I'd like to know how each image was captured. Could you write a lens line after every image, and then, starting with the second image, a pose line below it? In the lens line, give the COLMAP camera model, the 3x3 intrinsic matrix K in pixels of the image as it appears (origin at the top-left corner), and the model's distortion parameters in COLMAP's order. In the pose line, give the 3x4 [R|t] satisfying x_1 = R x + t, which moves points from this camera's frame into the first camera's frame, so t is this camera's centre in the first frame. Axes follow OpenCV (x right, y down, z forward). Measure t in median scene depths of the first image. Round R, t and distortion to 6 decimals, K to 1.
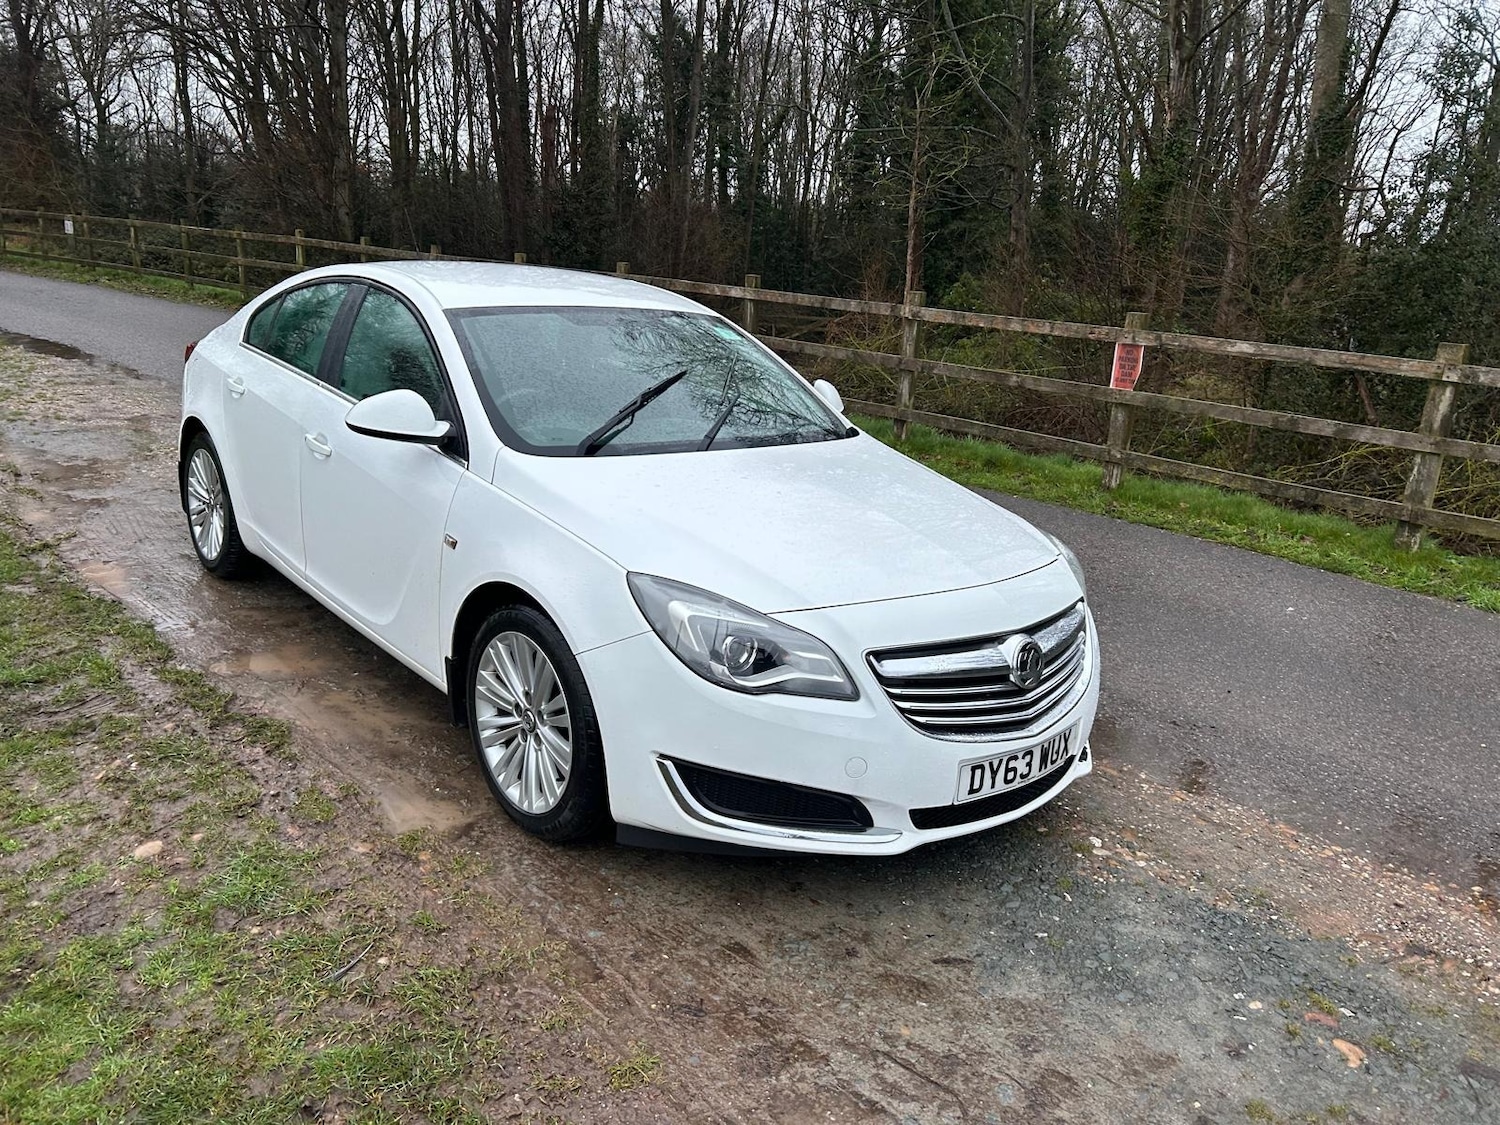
lens RADIAL K [[1136.8, 0, 746.2], [0, 1136.8, 547.3], [0, 0, 1]] dist [0.045710, -0.053341]
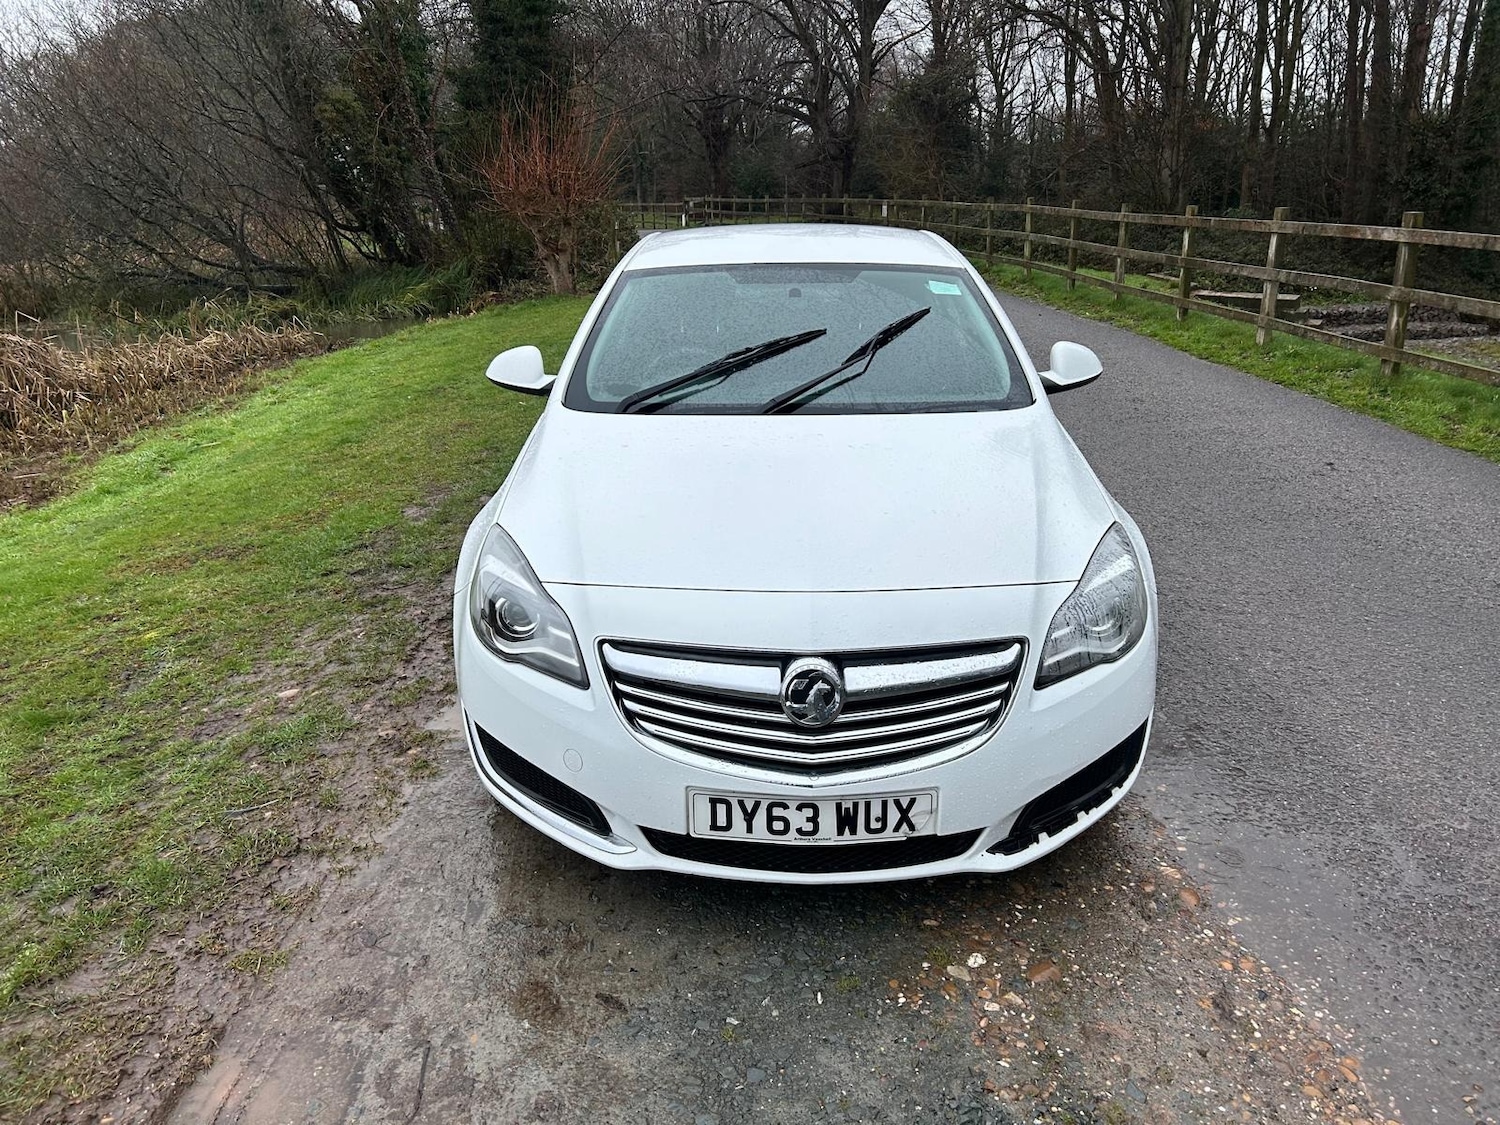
lens RADIAL K [[1135.7, 0, 767.4], [0, 1135.7, 566.4], [0, 0, 1]] dist [0.047398, -0.054188]
pose [[0.742653, 0.138149, -0.655272, 0.733499], [-0.109942, 0.990366, 0.084193, -0.049503], [0.660590, 0.009516, 0.750686, 0.388929]]
